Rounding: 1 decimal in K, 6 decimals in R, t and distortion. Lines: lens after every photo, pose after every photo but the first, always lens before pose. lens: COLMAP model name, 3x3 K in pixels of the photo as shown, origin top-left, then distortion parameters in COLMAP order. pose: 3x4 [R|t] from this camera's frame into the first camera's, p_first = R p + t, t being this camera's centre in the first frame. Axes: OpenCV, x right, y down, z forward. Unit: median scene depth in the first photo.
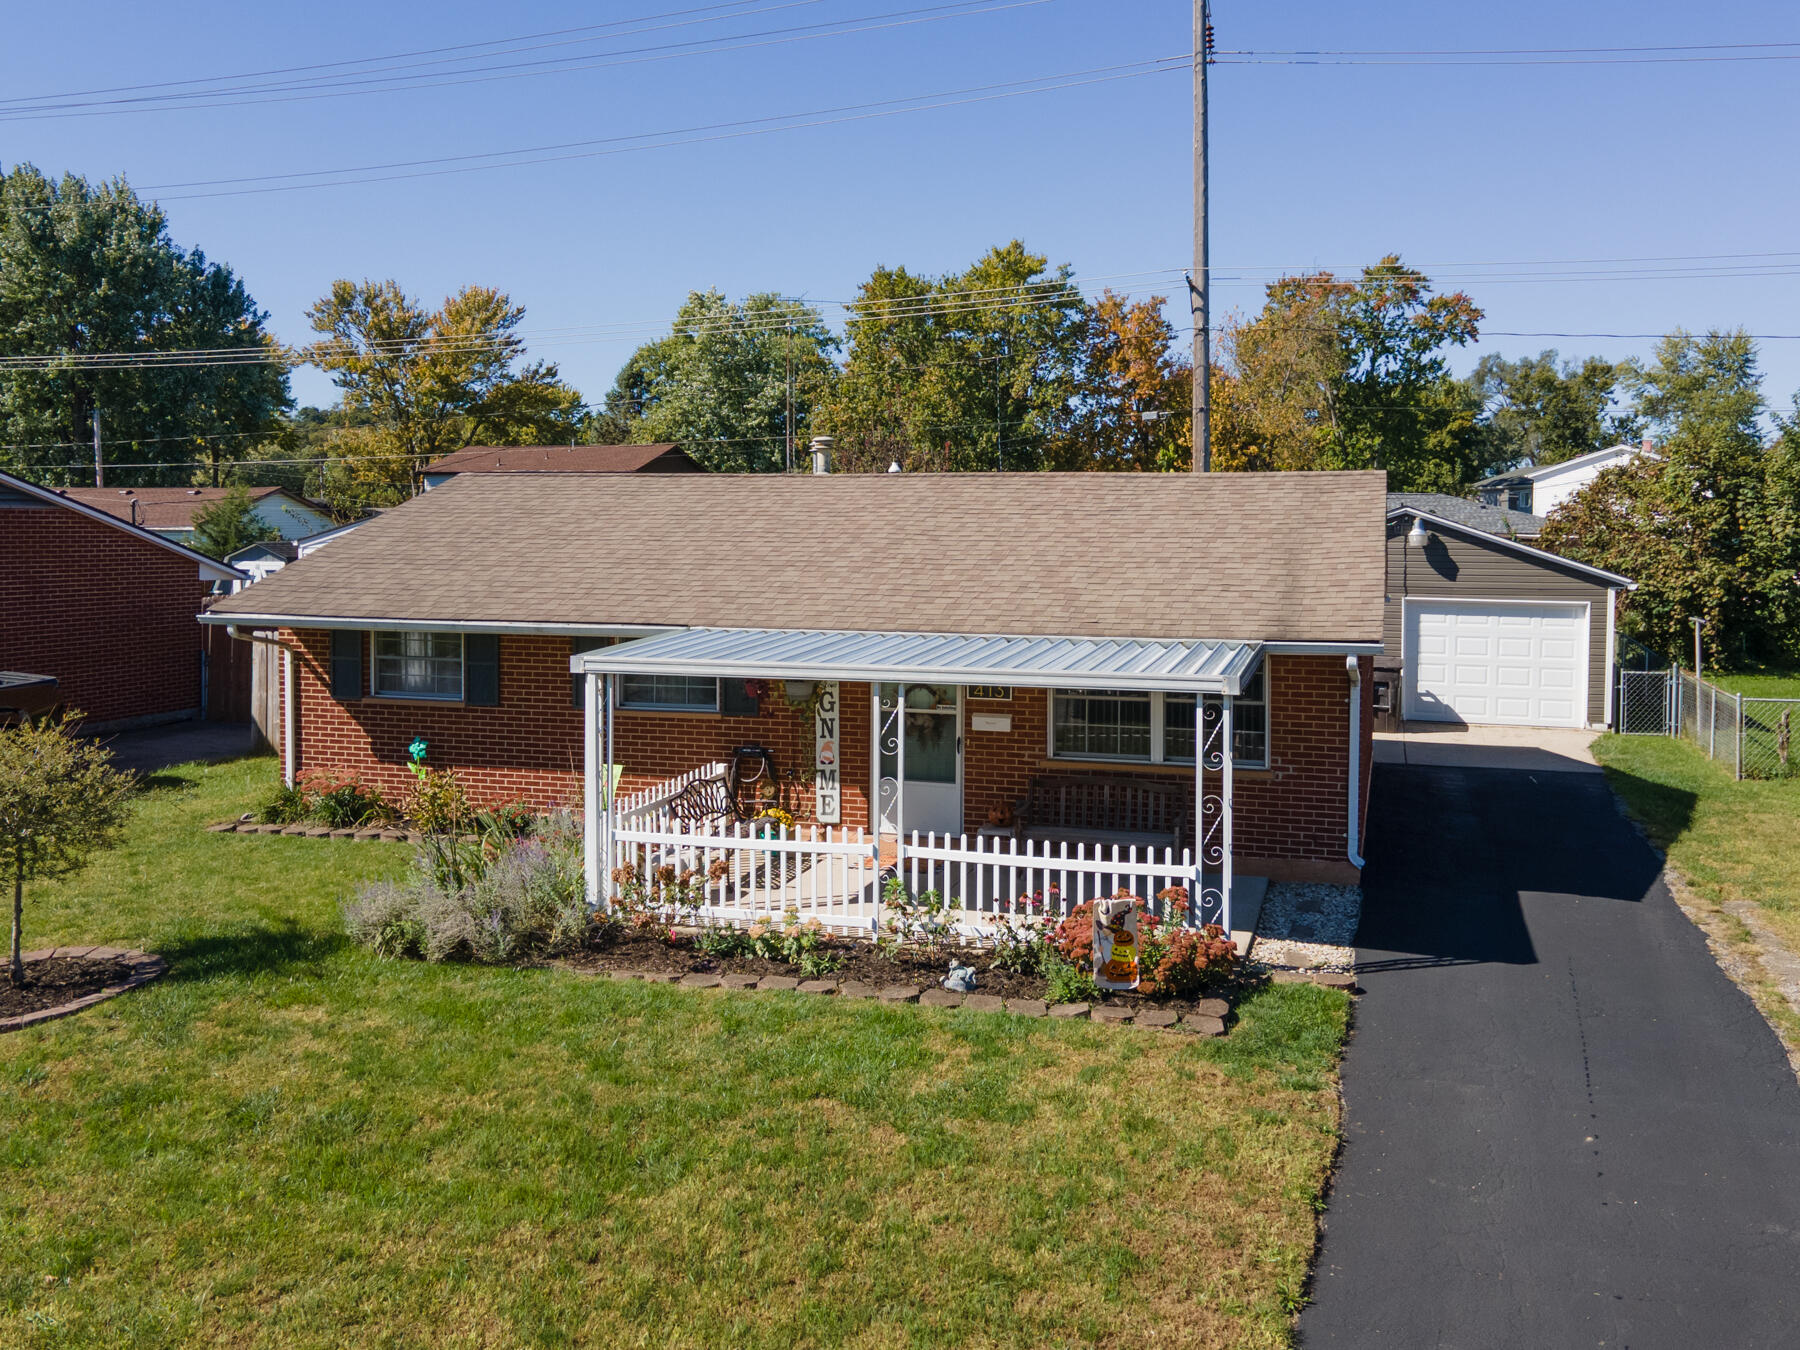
lens RADIAL K [[1514.5, 0, 936.8], [0, 1514.5, 625.0], [0, 0, 1]] dist [0.014410, 0.037413]
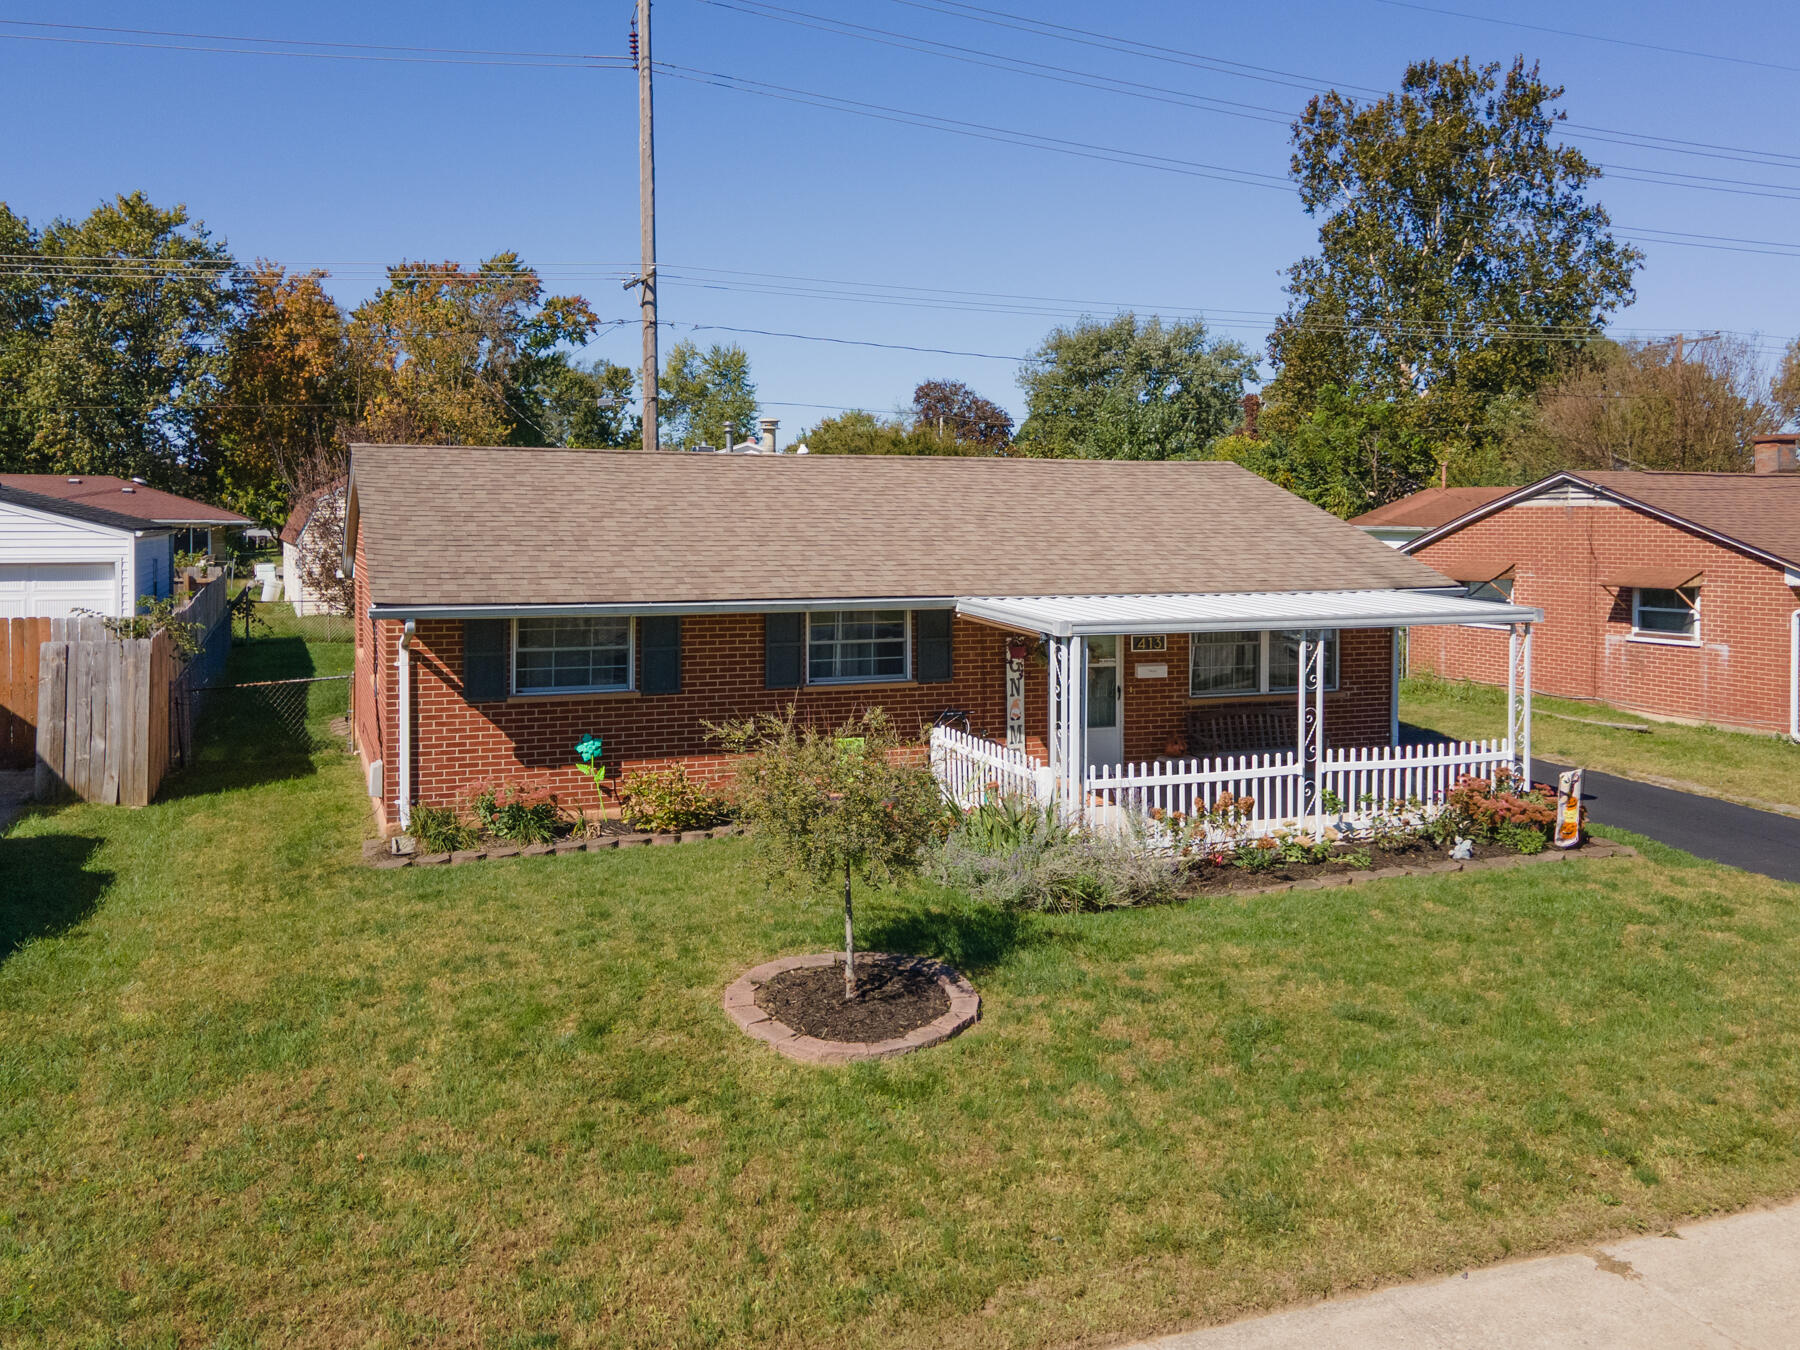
lens RADIAL K [[1515.7, 0, 878.6], [0, 1515.7, 581.2], [0, 0, 1]] dist [0.049771, -0.022571]
pose [[0.789779, -0.027032, 0.612796, -0.848866], [0.040511, 0.999146, -0.008136, -0.003771], [-0.612053, 0.031251, 0.790199, 0.196886]]
